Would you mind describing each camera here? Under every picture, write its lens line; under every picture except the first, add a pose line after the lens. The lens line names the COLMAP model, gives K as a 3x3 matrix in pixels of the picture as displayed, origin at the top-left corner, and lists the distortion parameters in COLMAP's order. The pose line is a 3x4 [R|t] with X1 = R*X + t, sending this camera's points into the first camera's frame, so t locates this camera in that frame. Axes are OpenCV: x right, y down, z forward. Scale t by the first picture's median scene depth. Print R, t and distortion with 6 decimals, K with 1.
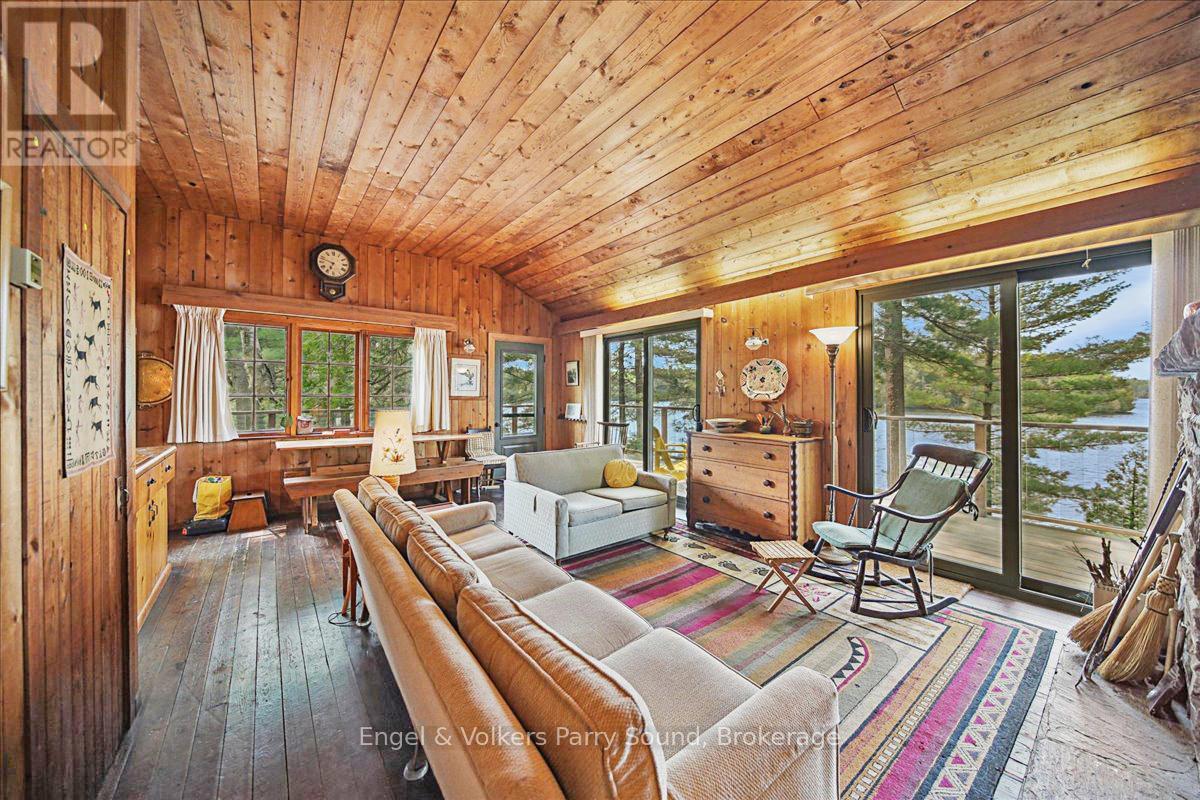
lens RADIAL K [[429.2, 0, 600.0], [0, 429.2, 390.5], [0, 0, 1]] dist [-0.000246, -0.000019]
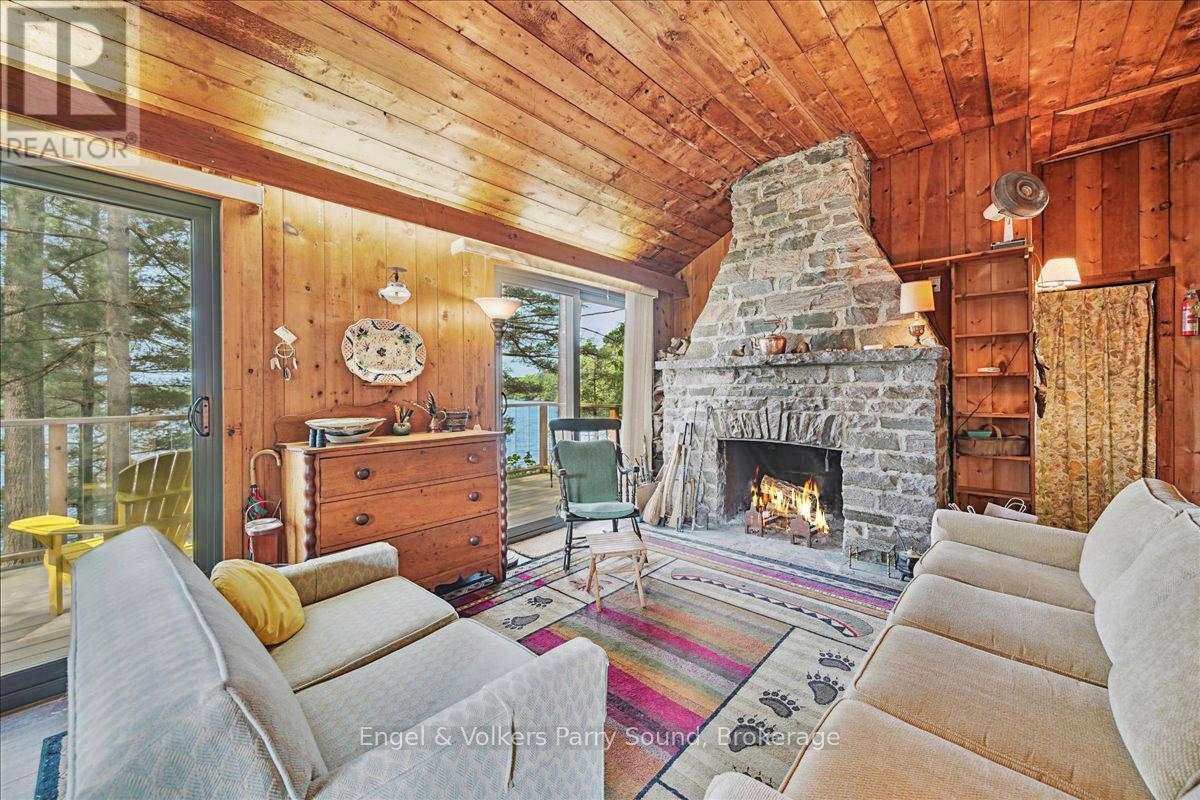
lens RADIAL K [[465.2, 0, 600.3], [0, 465.2, 396.9], [0, 0, 1]] dist [0.001710, 0.000056]
pose [[-0.184922, -0.010274, 0.982699, -0.343277], [0.001386, 0.999942, 0.010715, 0.033076], [-0.982752, 0.003344, -0.184897, 0.775582]]
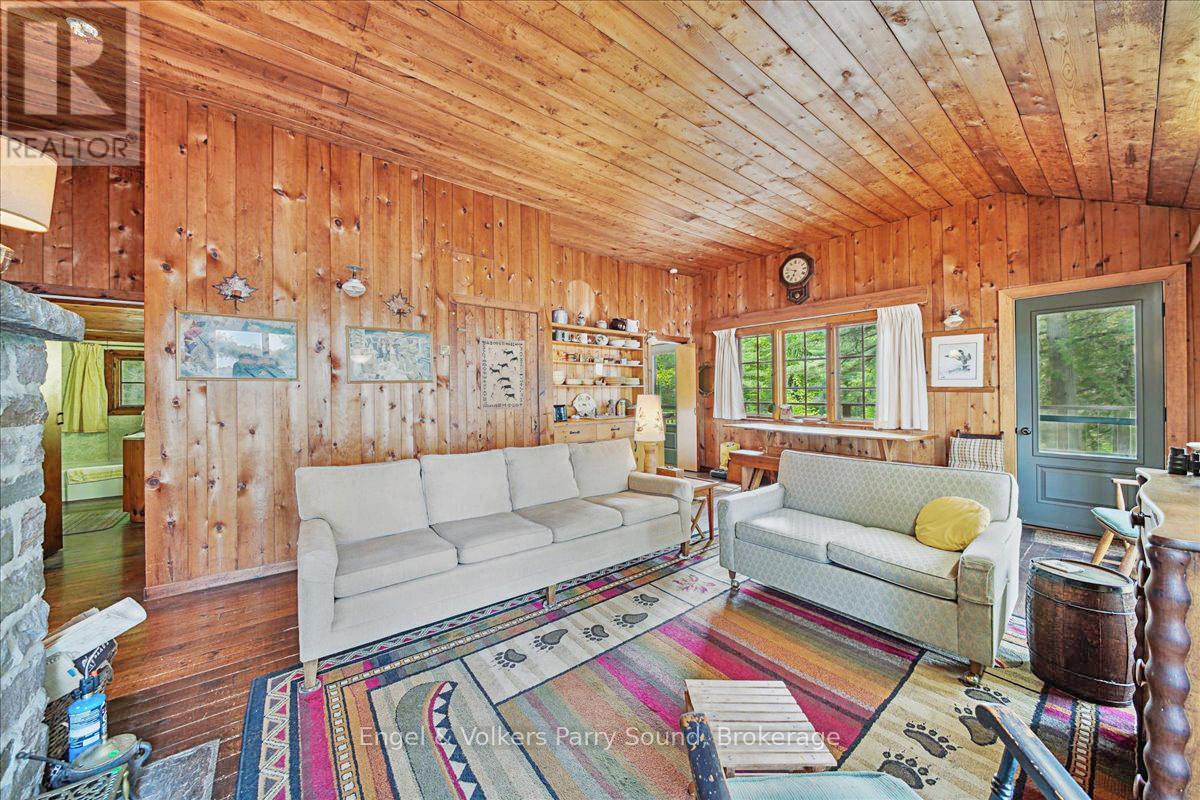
lens RADIAL K [[414.4, 0, 600.3], [0, 414.4, 396.5], [0, 0, 1]] dist [0.000051, 0.000029]
pose [[0.011312, 0.005808, -0.999919, 0.538100], [0.010077, 0.999932, 0.005922, 0.027395], [0.999885, -0.010143, 0.011253, 0.541754]]
